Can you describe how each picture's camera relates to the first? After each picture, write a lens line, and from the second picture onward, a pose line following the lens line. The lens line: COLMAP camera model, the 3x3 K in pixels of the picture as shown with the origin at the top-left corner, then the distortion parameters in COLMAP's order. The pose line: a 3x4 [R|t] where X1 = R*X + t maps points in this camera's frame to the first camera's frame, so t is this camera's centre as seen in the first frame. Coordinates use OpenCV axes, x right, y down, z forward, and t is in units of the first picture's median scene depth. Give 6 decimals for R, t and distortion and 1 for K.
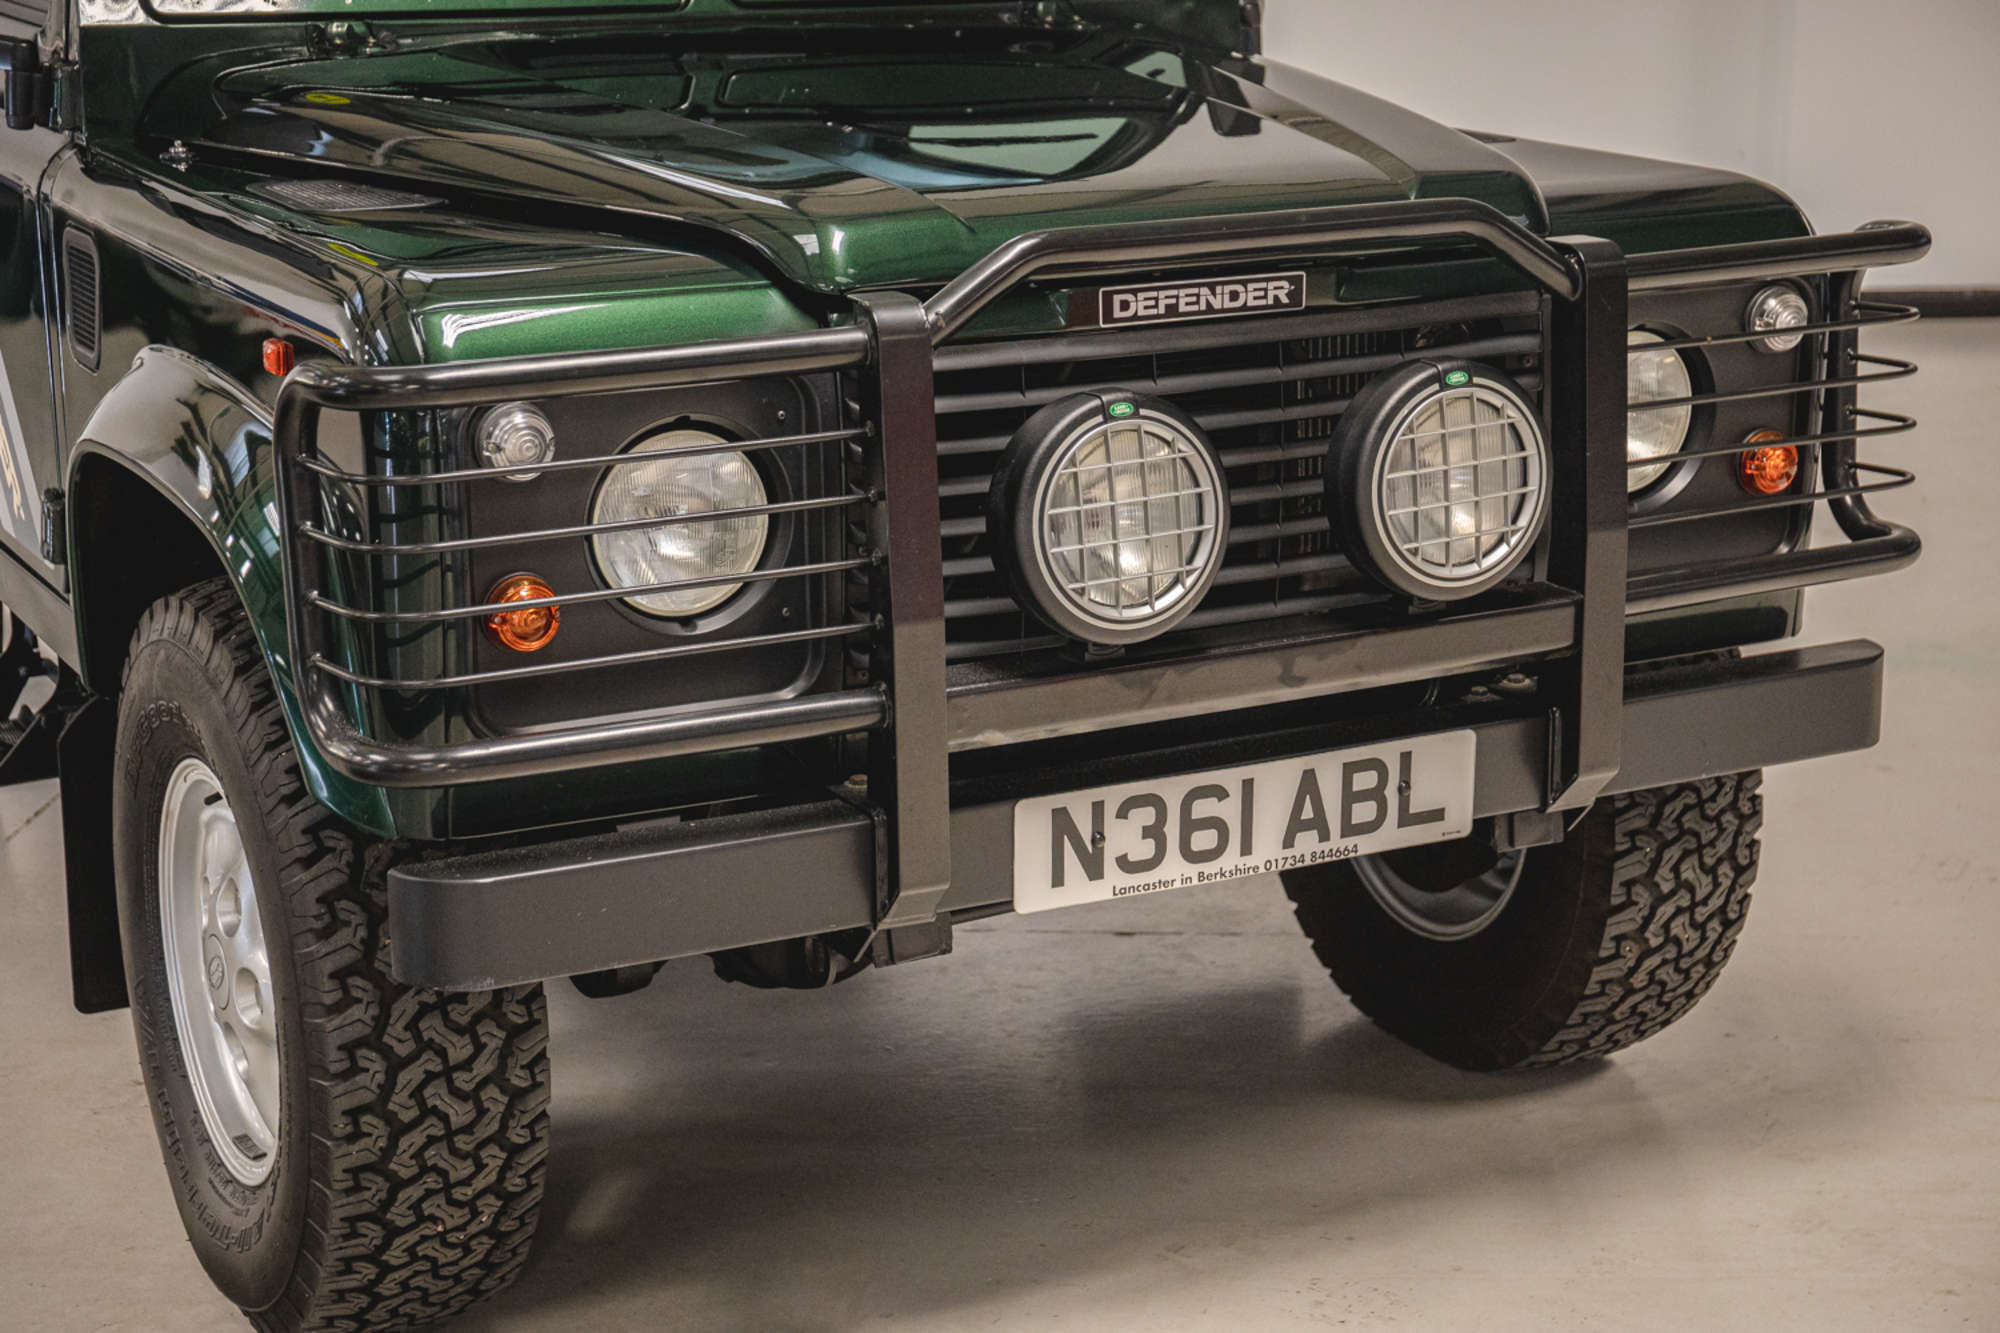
lens RADIAL K [[3437.1, 0, 1000.0], [0, 3437.1, 666.5], [0, 0, 1]] dist [0.015830, 0.076483]
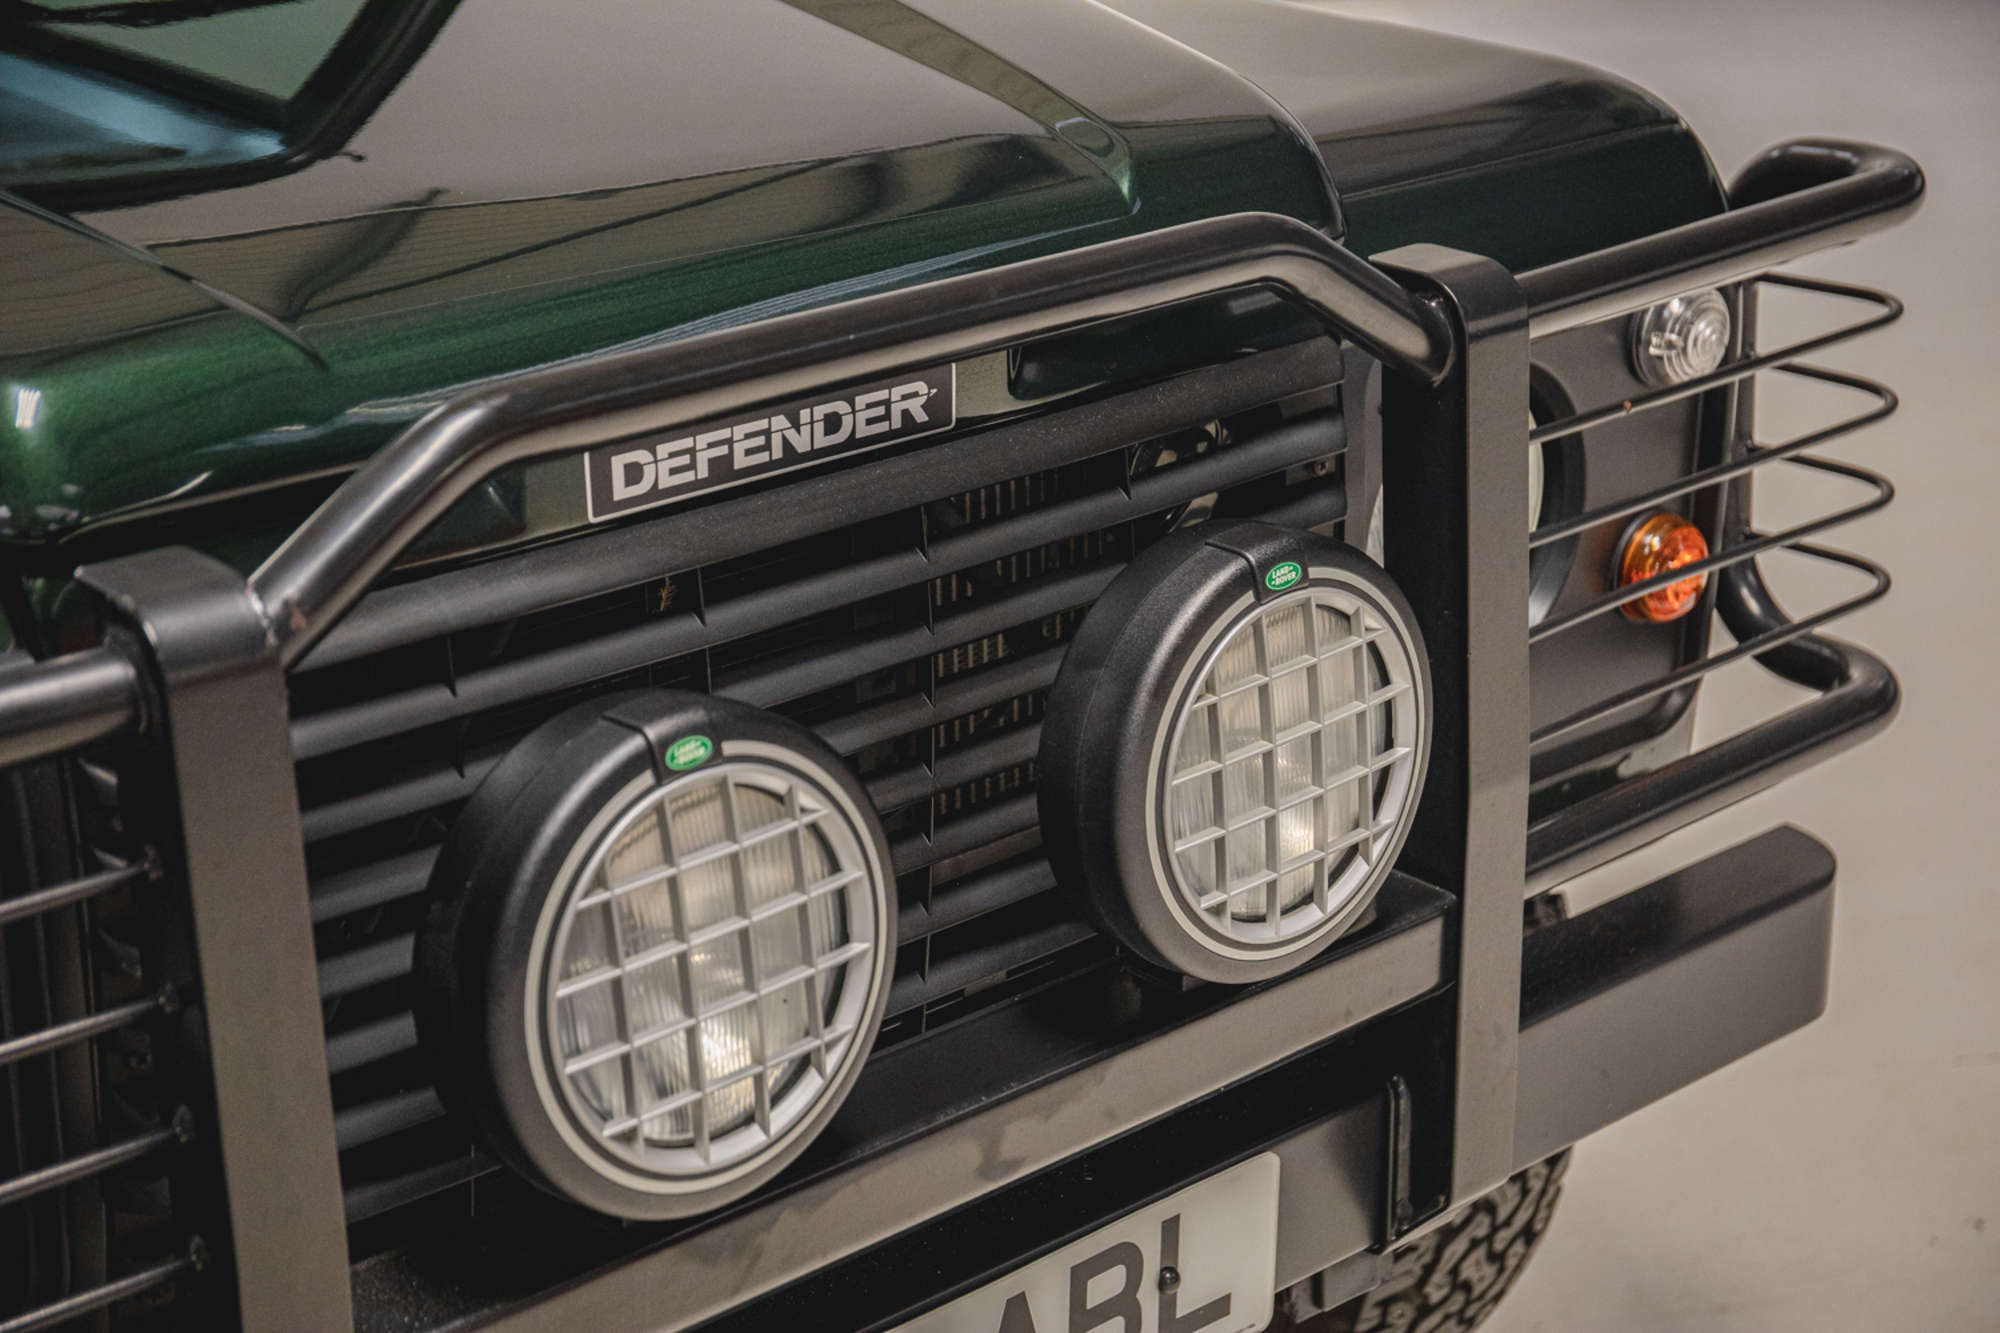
lens RADIAL K [[3579.0, 0, 1000.0], [0, 3579.0, 666.5], [0, 0, 1]] dist [0.103433, 0.130431]
pose [[0.966789, -0.082268, 0.241971, -0.039850], [0.054894, 0.991521, 0.117779, -0.135282], [-0.249609, -0.100585, 0.963108, 0.486719]]
